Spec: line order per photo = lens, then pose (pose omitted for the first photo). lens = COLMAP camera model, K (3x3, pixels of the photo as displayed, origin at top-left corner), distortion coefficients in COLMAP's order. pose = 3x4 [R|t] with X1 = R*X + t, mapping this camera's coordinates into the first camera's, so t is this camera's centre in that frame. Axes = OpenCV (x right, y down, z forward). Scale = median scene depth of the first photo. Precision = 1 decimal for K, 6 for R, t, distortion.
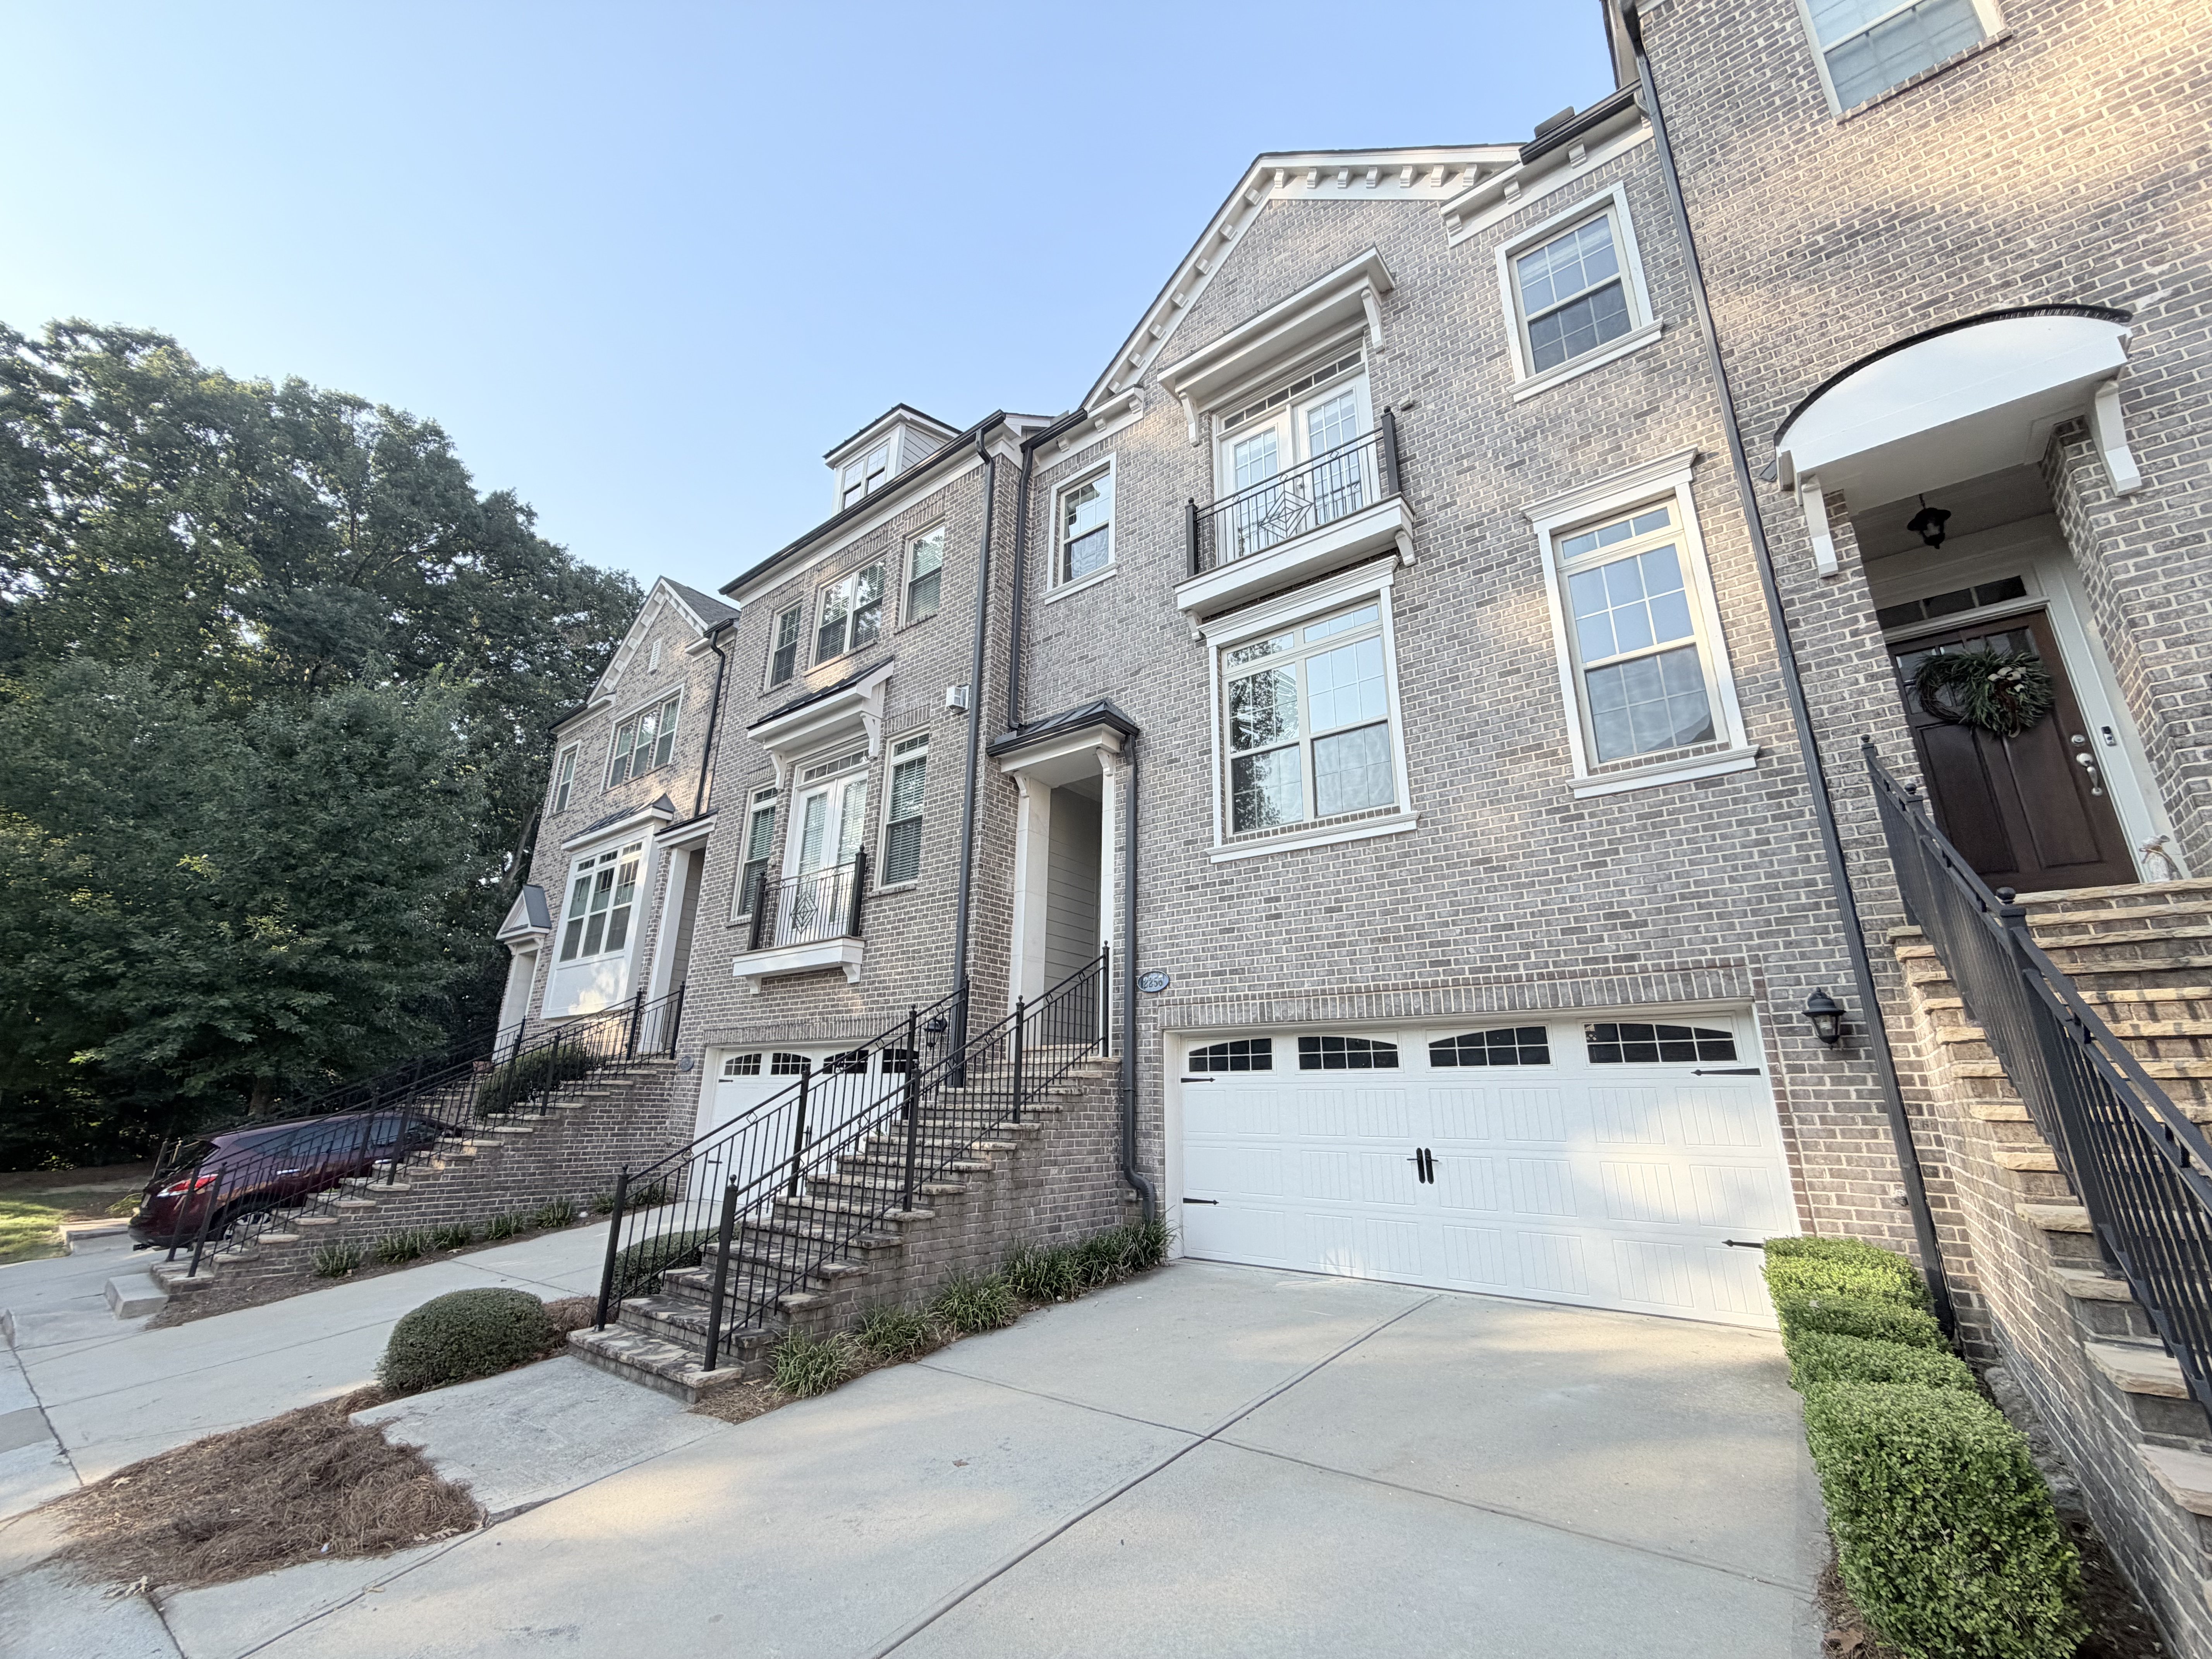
lens RADIAL K [[886.6, 0, 1099.6], [0, 886.6, 829.8], [0, 0, 1]] dist [0.001146, 0.000002]
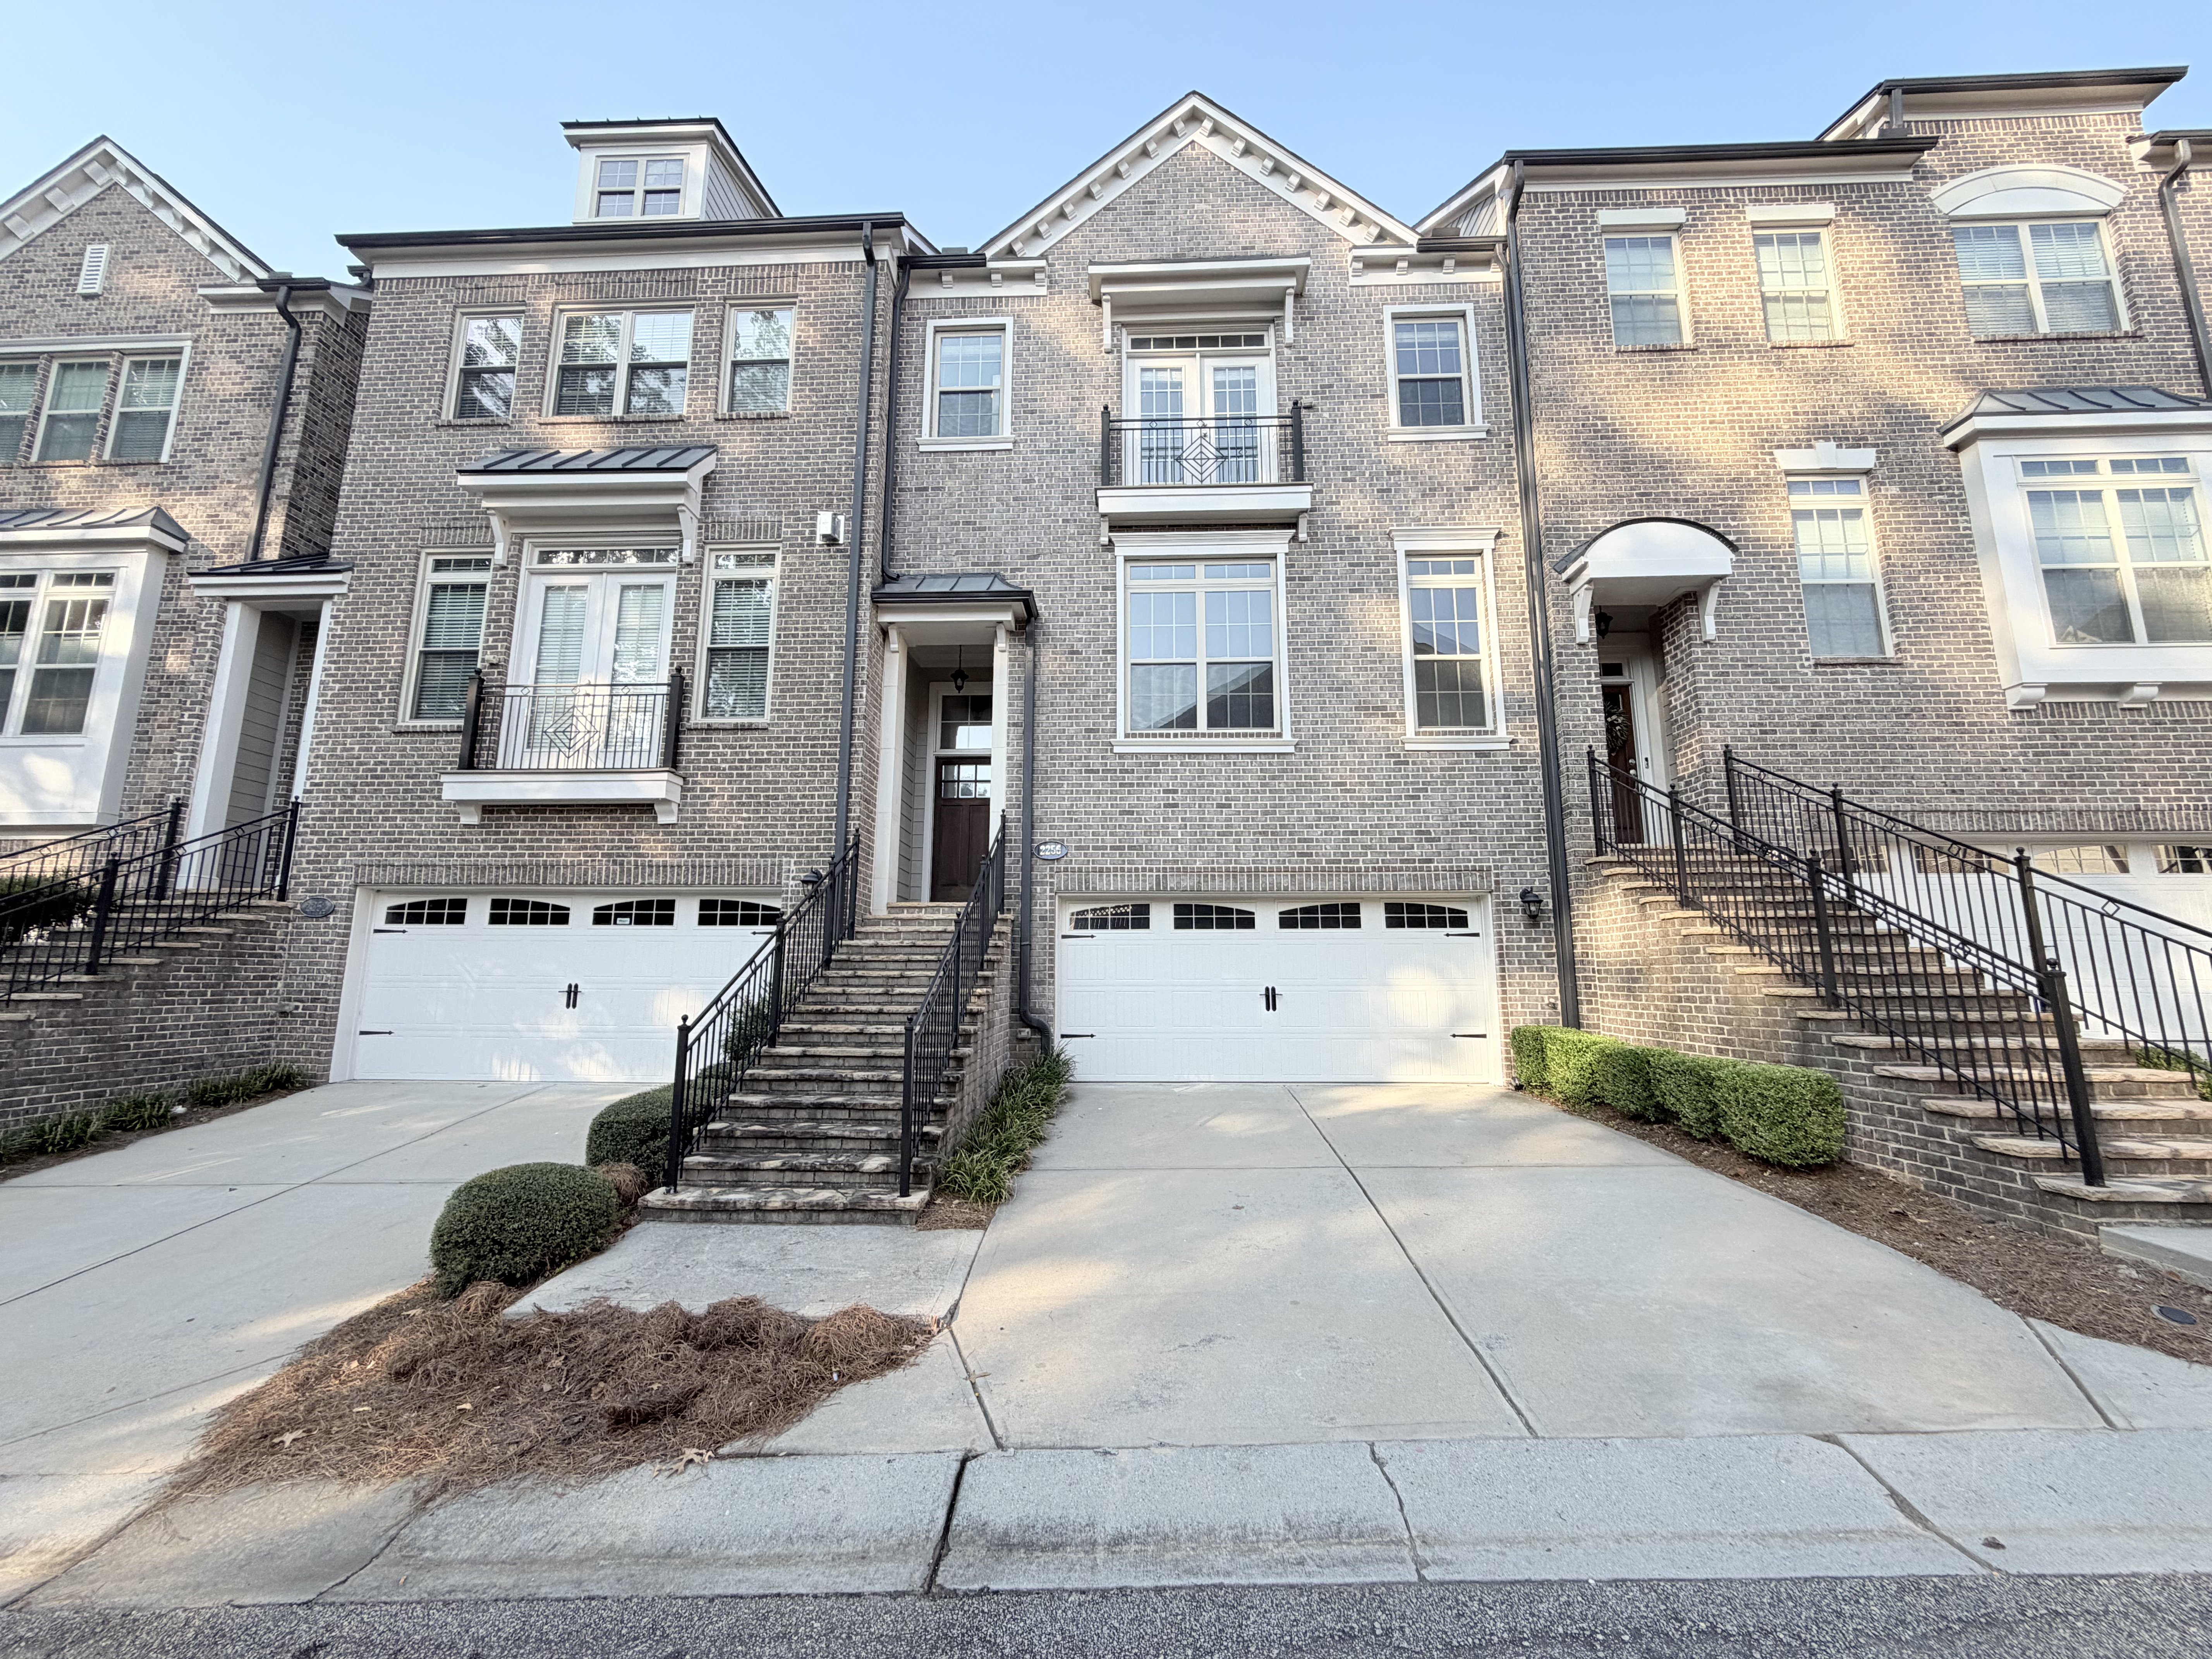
lens RADIAL K [[886.6, 0, 1099.6], [0, 886.6, 829.8], [0, 0, 1]] dist [0.001146, 0.000002]
pose [[0.812354, 0.086231, 0.576754, -0.543508], [-0.166729, 0.982067, 0.088007, 0.038314], [-0.558823, -0.167655, 0.812163, 0.066069]]
